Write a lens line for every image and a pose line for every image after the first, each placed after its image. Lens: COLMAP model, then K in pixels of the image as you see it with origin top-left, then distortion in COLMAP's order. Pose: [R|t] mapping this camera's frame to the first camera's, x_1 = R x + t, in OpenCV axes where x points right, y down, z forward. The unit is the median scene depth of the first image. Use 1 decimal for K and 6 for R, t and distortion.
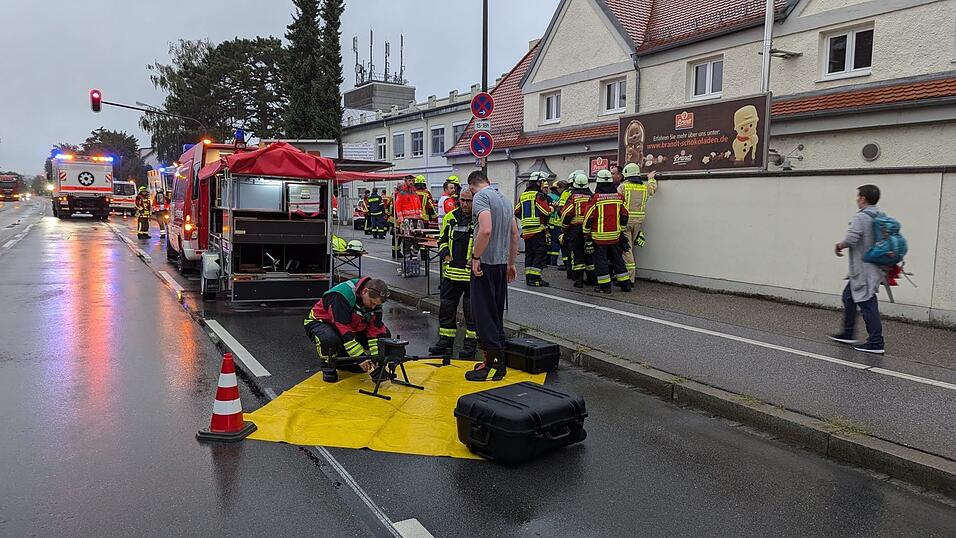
lens RADIAL K [[692.6, 0, 481.9], [0, 692.6, 265.0], [0, 0, 1]] dist [0.065978, -0.061535]
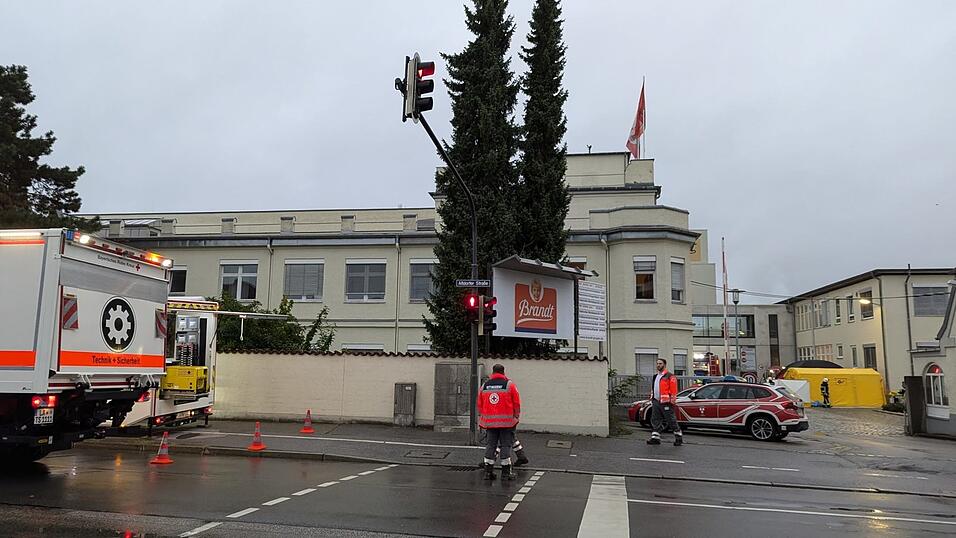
lens RADIAL K [[692.6, 0, 469.7], [0, 692.6, 263.0], [0, 0, 1]] dist [0.065978, -0.061535]
pose [[0.670474, 0.098626, 0.735349, -0.676526], [0.081888, 0.975233, -0.205463, -0.077410], [-0.737400, 0.197974, 0.645792, 0.710768]]
